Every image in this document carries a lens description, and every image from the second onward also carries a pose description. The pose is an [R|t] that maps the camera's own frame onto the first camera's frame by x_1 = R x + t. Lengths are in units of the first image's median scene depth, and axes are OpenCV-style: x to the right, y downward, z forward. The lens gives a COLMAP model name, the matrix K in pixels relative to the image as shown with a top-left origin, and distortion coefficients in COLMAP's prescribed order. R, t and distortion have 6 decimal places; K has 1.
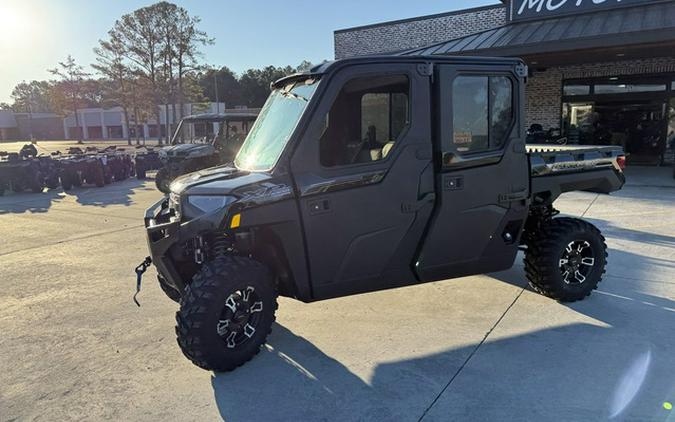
lens RADIAL K [[481.5, 0, 332.4], [0, 481.5, 214.8], [0, 0, 1]] dist [0.044821, -0.045598]
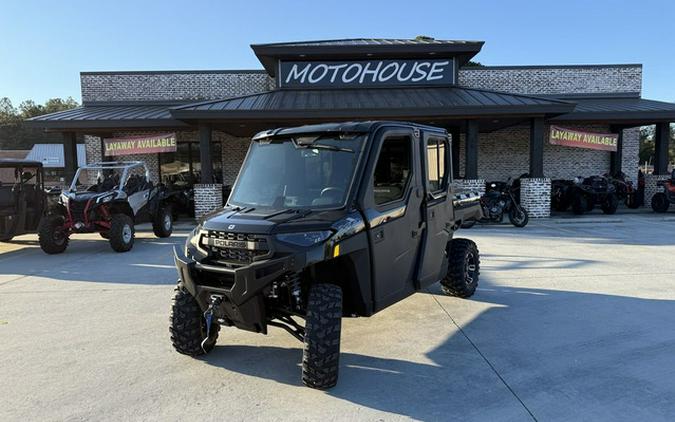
lens RADIAL K [[481.5, 0, 349.6], [0, 481.5, 222.2], [0, 0, 1]] dist [0.044821, -0.045598]
pose [[0.823564, -0.045820, 0.565370, -0.580824], [0.097013, 0.993424, -0.060806, 0.012283], [-0.558866, 0.104926, 0.822593, 0.009097]]
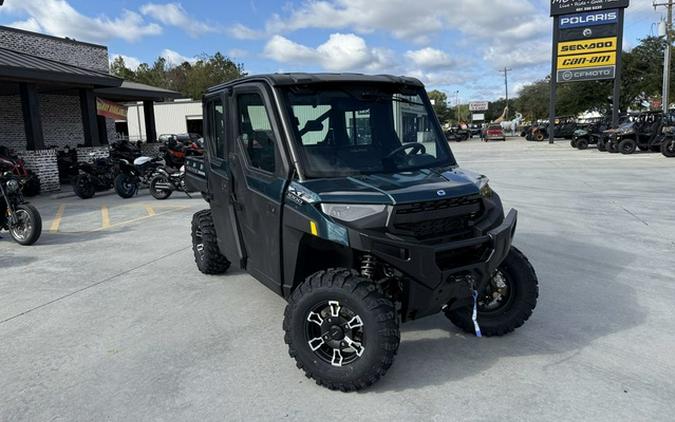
lens RADIAL K [[481.5, 0, 332.9], [0, 481.5, 201.5], [0, 0, 1]] dist [0.044821, -0.045598]
pose [[-0.254832, -0.105140, 0.961252, -1.675459], [0.211116, 0.964041, 0.161413, -0.246919], [-0.943658, 0.244069, -0.223472, 1.604854]]
